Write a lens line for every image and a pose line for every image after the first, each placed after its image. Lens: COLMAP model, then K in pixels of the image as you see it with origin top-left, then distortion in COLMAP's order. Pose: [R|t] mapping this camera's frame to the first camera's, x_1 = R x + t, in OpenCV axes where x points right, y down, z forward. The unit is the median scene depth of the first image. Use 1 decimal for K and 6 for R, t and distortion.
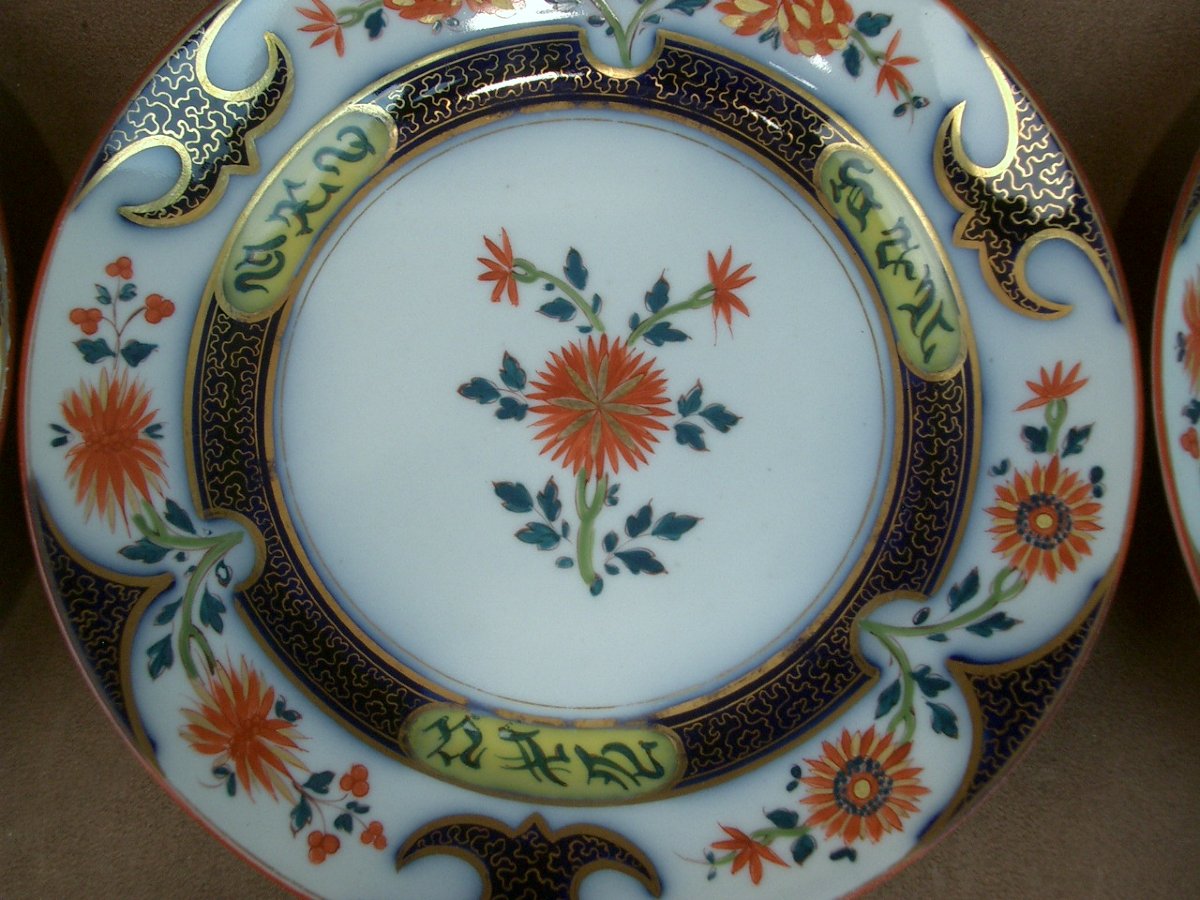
lens RADIAL K [[1339.5, 0, 647.6], [0, 1339.5, 453.6], [0, 0, 1]] dist [-0.138399, 0.001145]
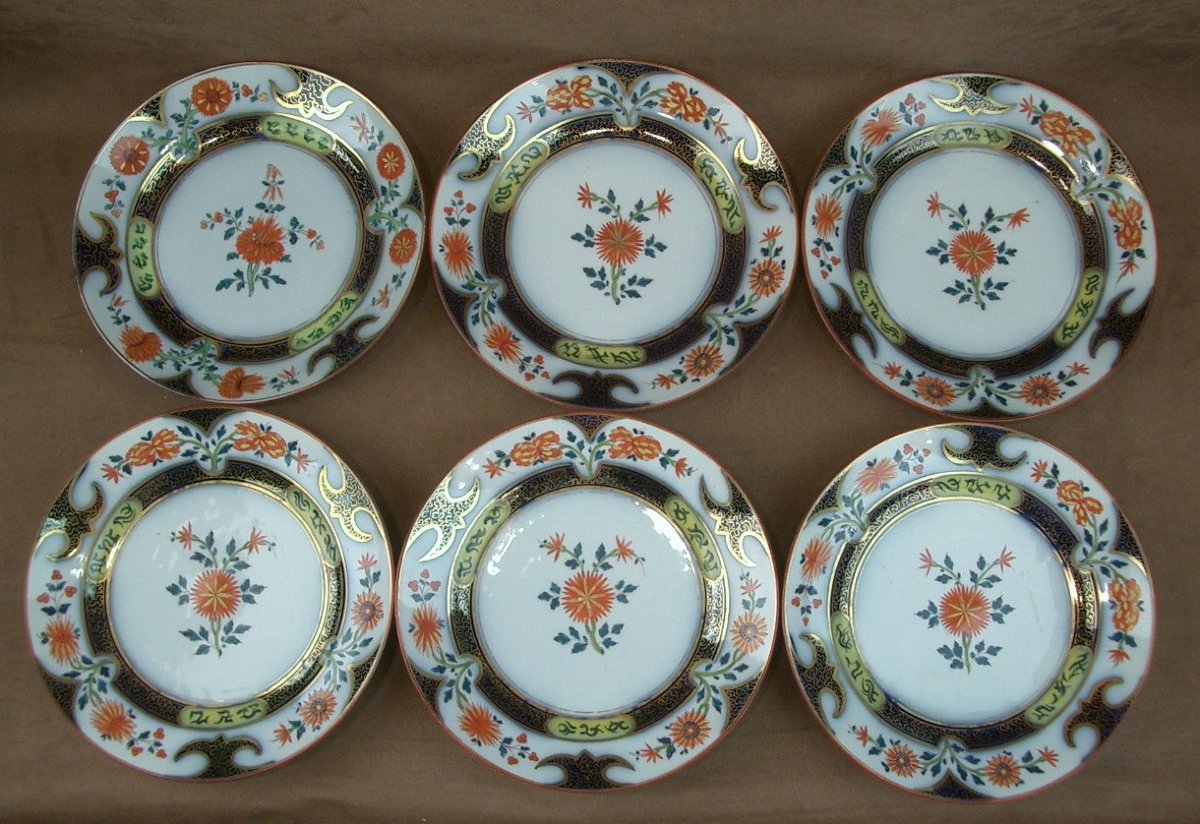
lens RADIAL K [[1718.5, 0, 633.4], [0, 1718.5, 332.3], [0, 0, 1]] dist [-0.172666, 0.187022]
pose [[0.999479, 0.002669, -0.032179, 0.120428], [-0.005071, 0.997185, -0.074804, 0.455611], [0.031889, 0.074928, 0.996679, -2.819041]]
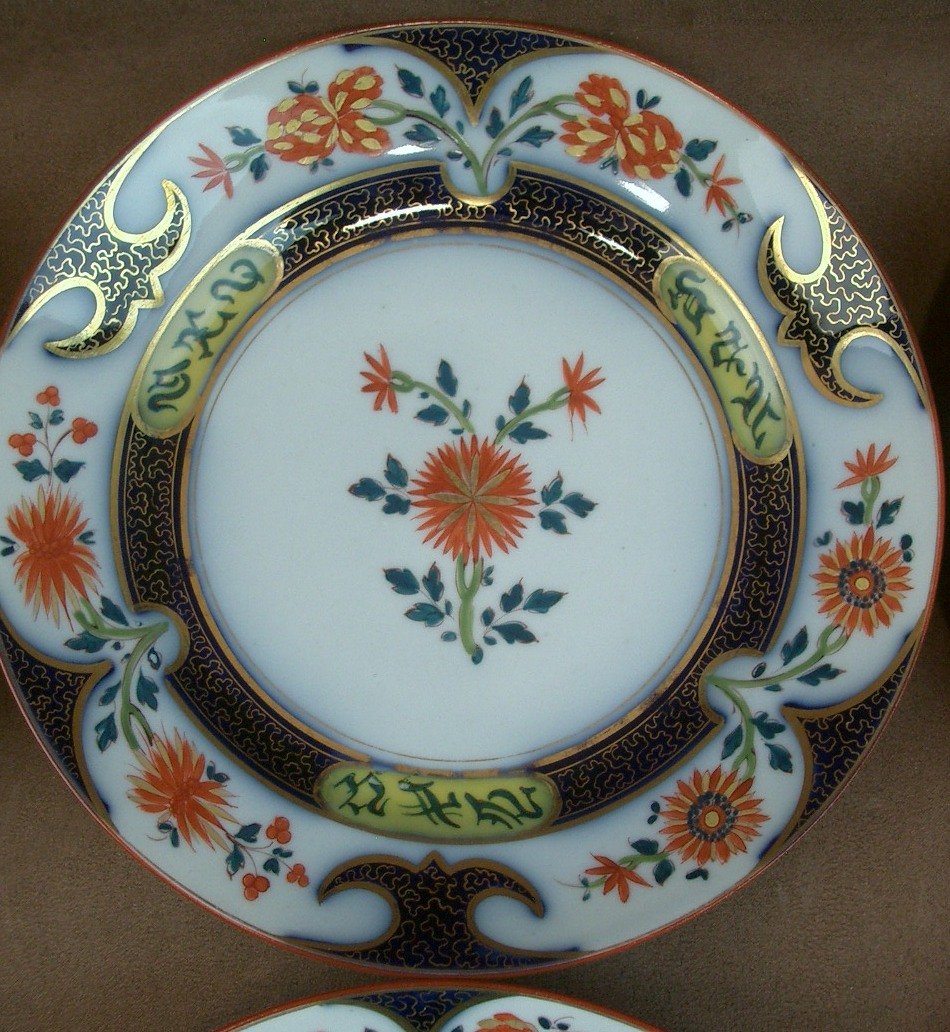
lens RADIAL K [[1723.3, 0, 500.4], [0, 1723.3, 517.2], [0, 0, 1]] dist [-0.064587, 0.010805]
pose [[0.999100, -0.041744, -0.007545, -0.002173], [0.041802, 0.999096, 0.007693, -0.031070], [0.007217, -0.008001, 0.999942, -0.489665]]
